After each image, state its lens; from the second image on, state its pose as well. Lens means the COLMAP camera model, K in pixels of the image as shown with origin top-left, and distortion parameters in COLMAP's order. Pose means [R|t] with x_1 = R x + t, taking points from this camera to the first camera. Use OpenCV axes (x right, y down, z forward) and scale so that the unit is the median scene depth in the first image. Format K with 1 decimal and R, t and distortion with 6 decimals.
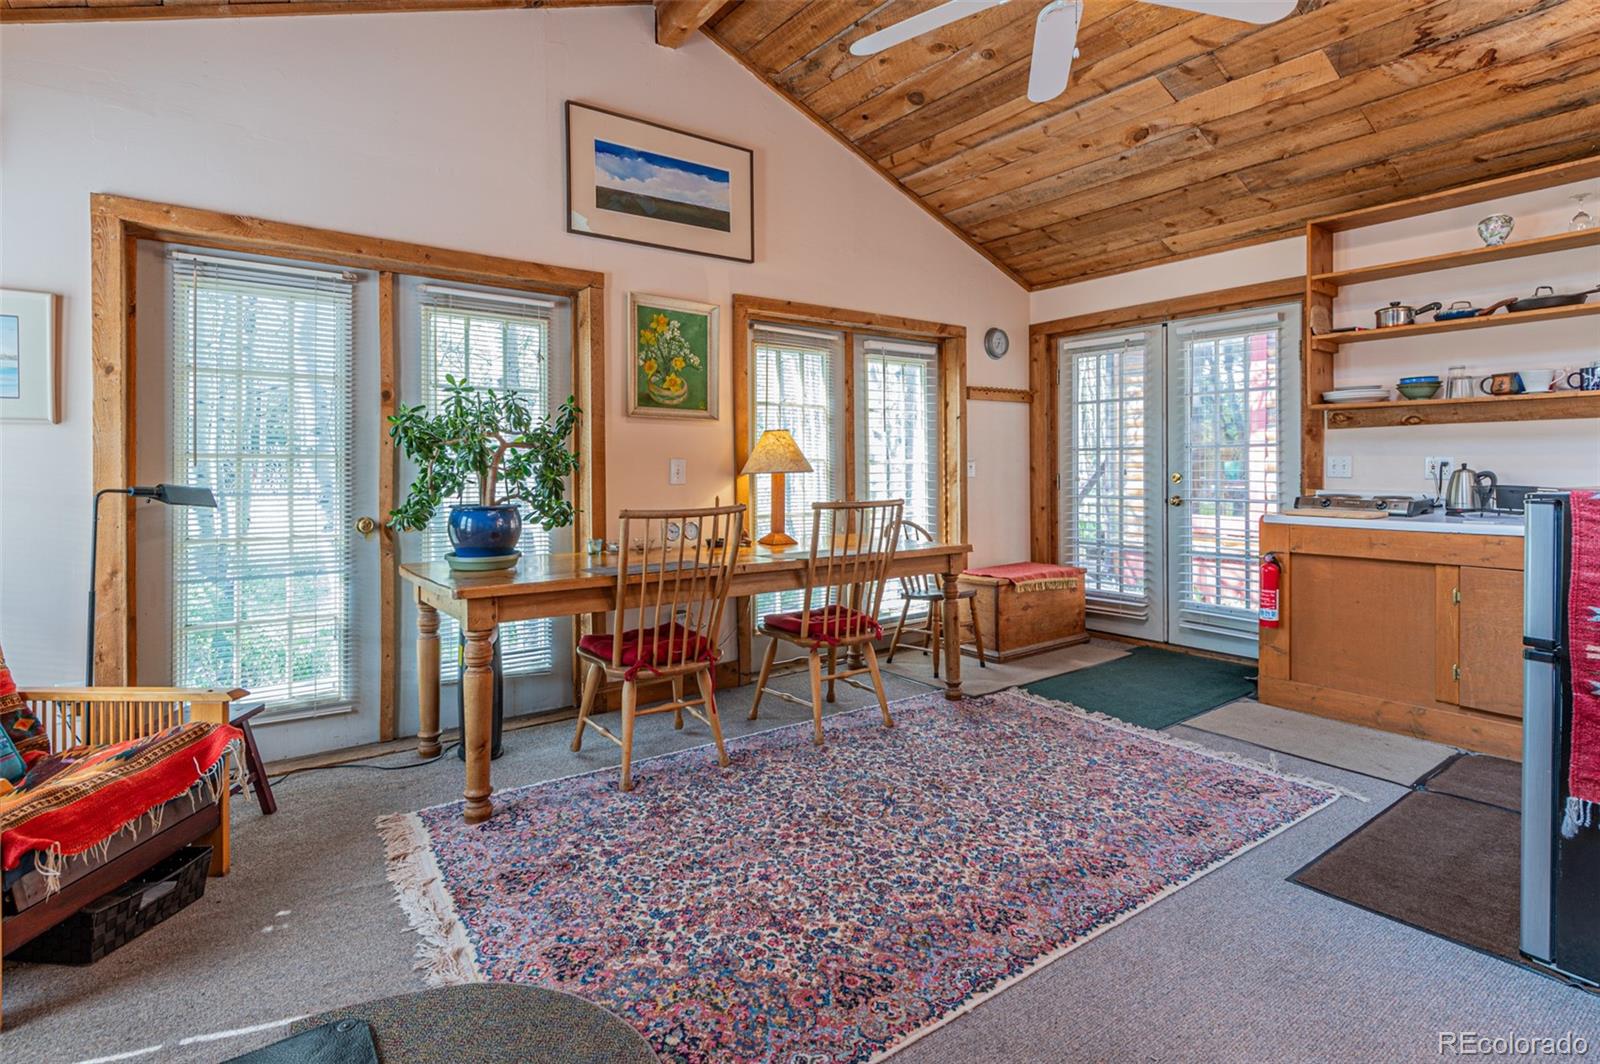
lens RADIAL K [[790.8, 0, 806.2], [0, 790.8, 466.1], [0, 0, 1]] dist [0.024621, -0.012762]
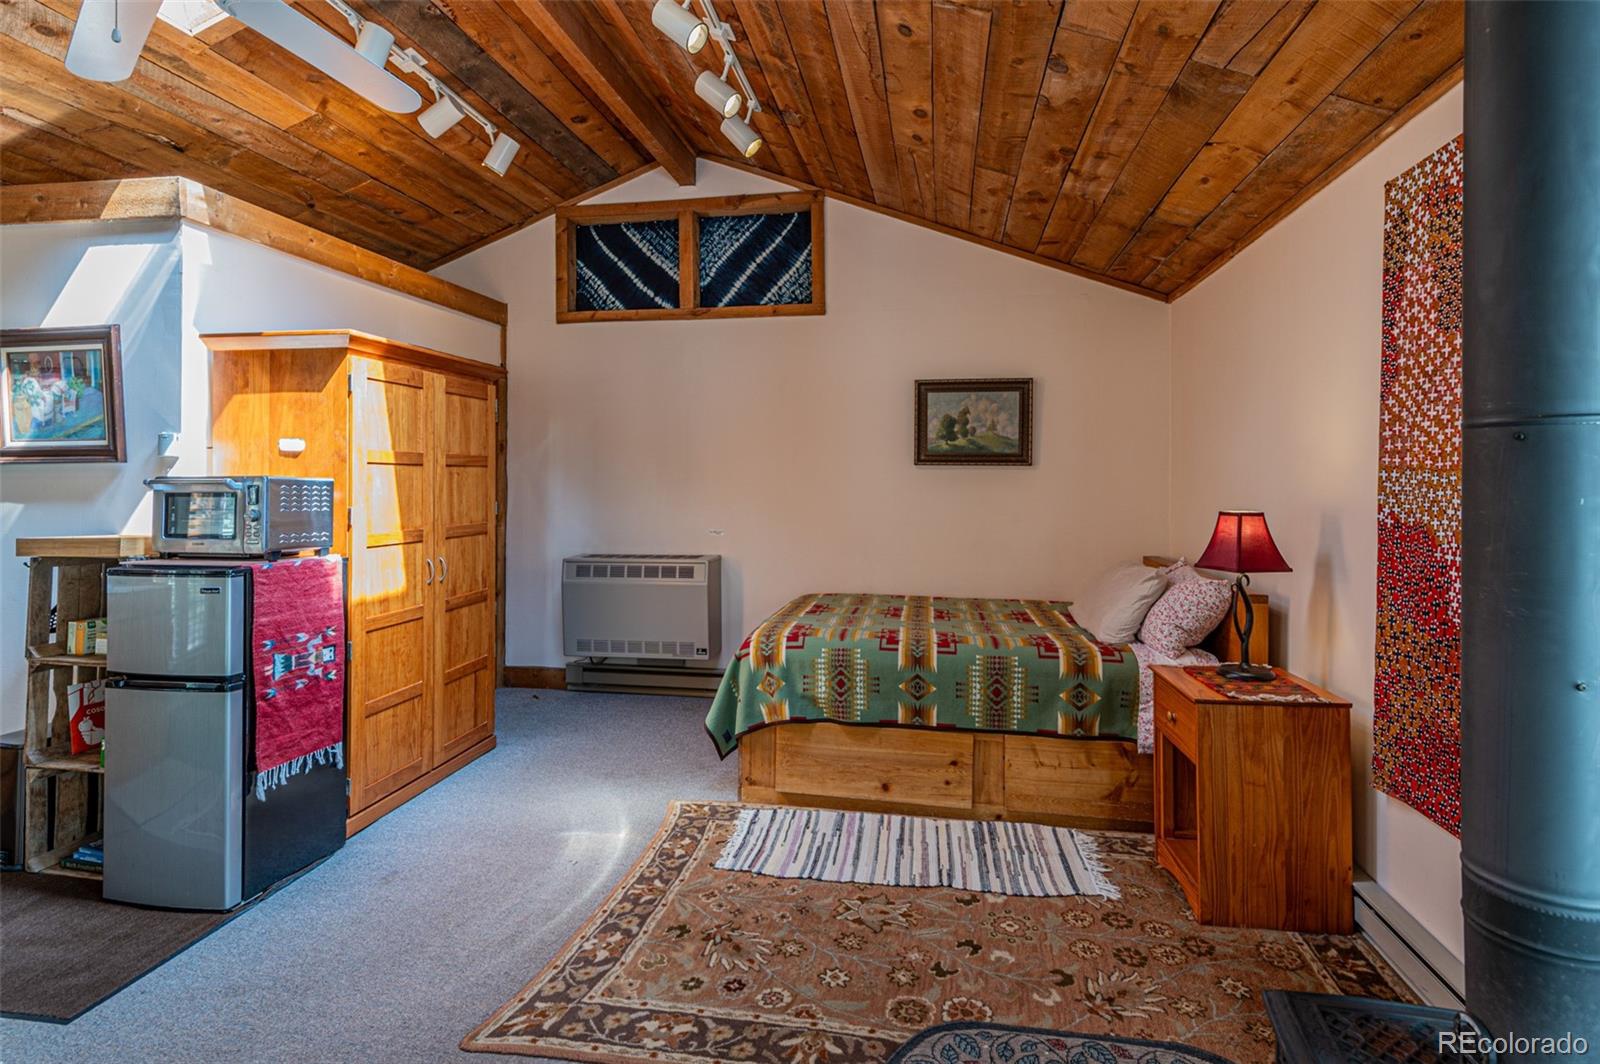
lens RADIAL K [[783.7, 0, 805.2], [0, 783.7, 482.2], [0, 0, 1]] dist [0.023386, -0.011523]
pose [[-0.681368, 0.002441, 0.731937, -0.540525], [-0.001708, 0.999986, -0.004925, -0.079478], [-0.731939, -0.004606, -0.681354, 0.863261]]
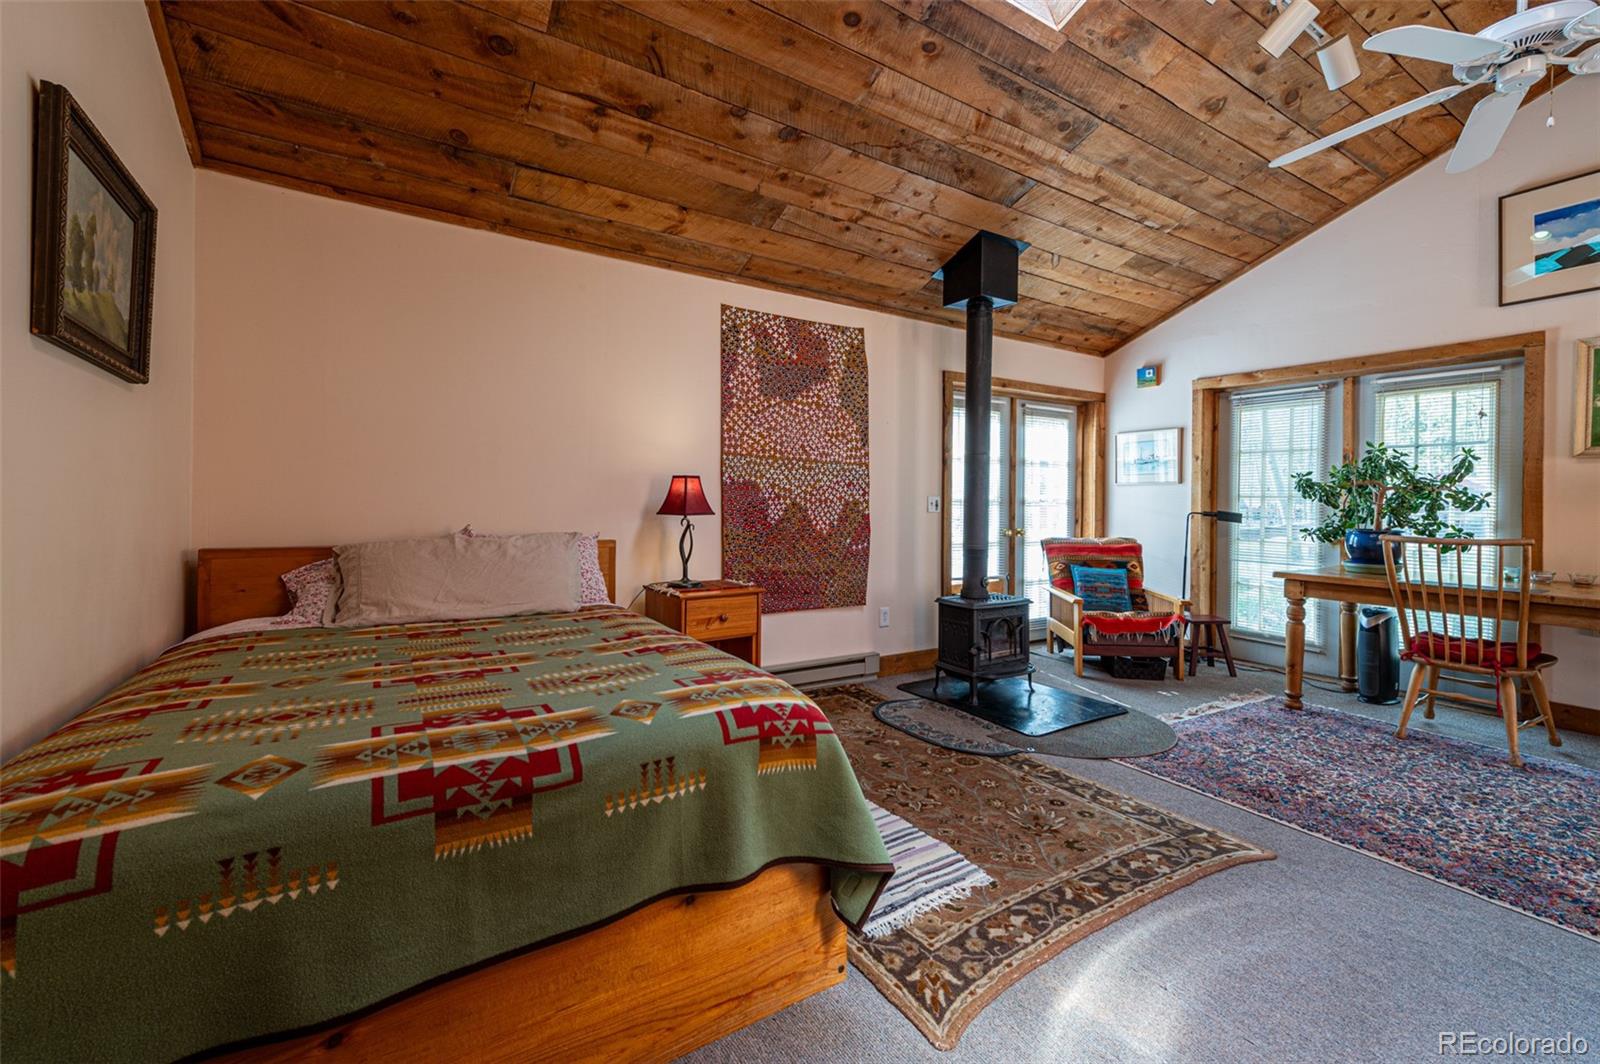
lens RADIAL K [[671.8, 0, 806.4], [0, 671.8, 502.6], [0, 0, 1]] dist [0.017152, -0.006744]
pose [[-0.076401, 0.006341, -0.997057, 1.117707], [-0.005881, 0.999960, 0.006810, -0.004235], [0.997060, 0.006384, -0.076360, 0.063894]]
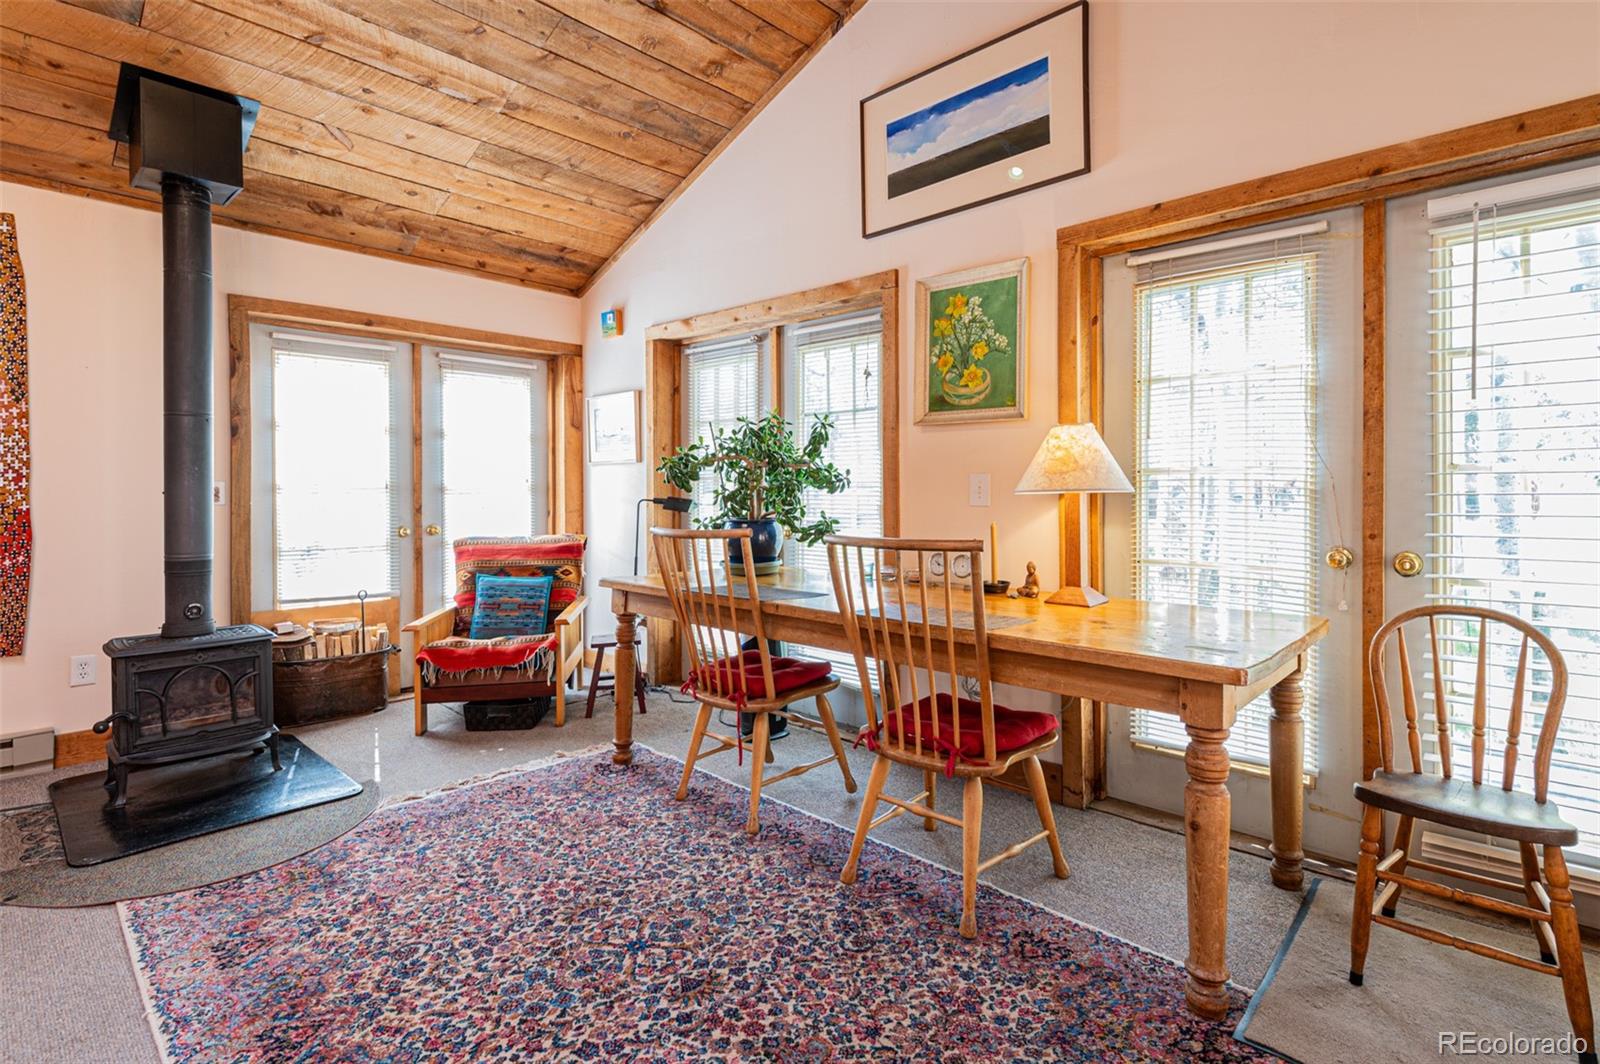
lens RADIAL K [[782.7, 0, 806.9], [0, 782.7, 492.5], [0, 0, 1]] dist [0.026197, -0.012471]
pose [[0.174431, 0.006502, -0.984648, 0.873839], [0.005510, 0.999956, 0.007579, 0.004438], [0.984654, -0.006748, 0.174387, 1.075033]]
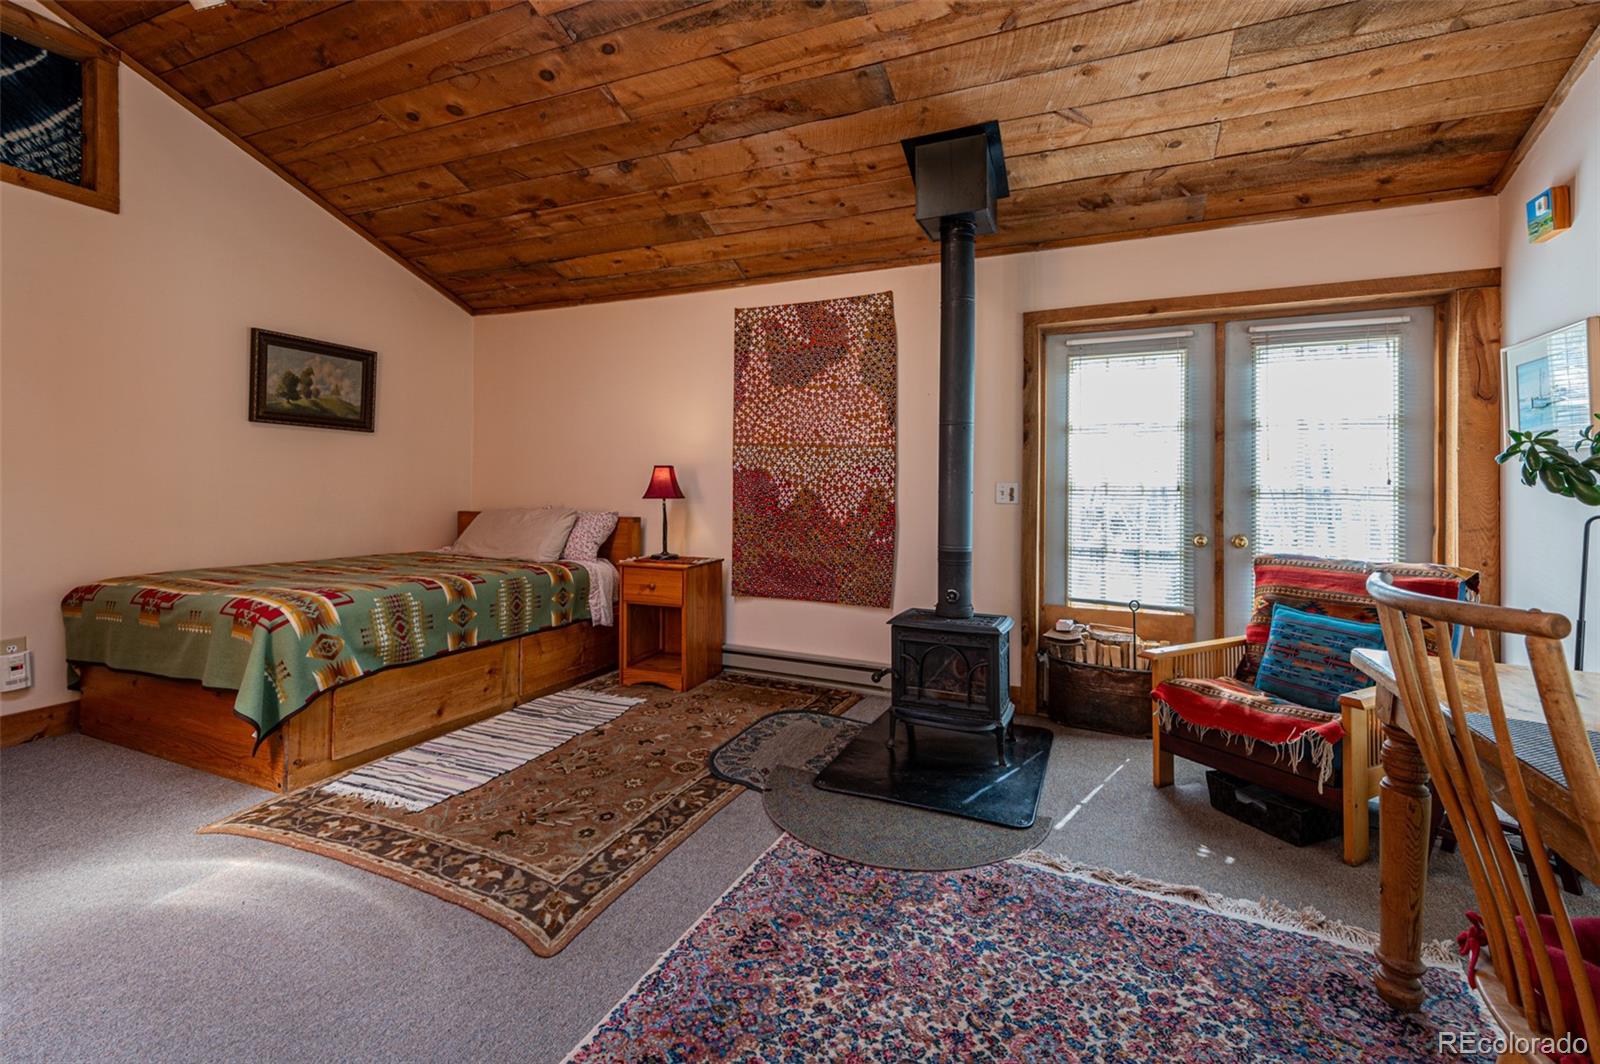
lens RADIAL K [[684.4, 0, 800.4], [0, 684.4, 483.1], [0, 0, 1]] dist [0.018633, -0.006766]
pose [[-0.869979, -0.011373, -0.492957, 0.339041], [-0.007582, 0.999924, -0.009688, 0.007053], [0.493030, -0.004691, -0.870000, 1.270150]]
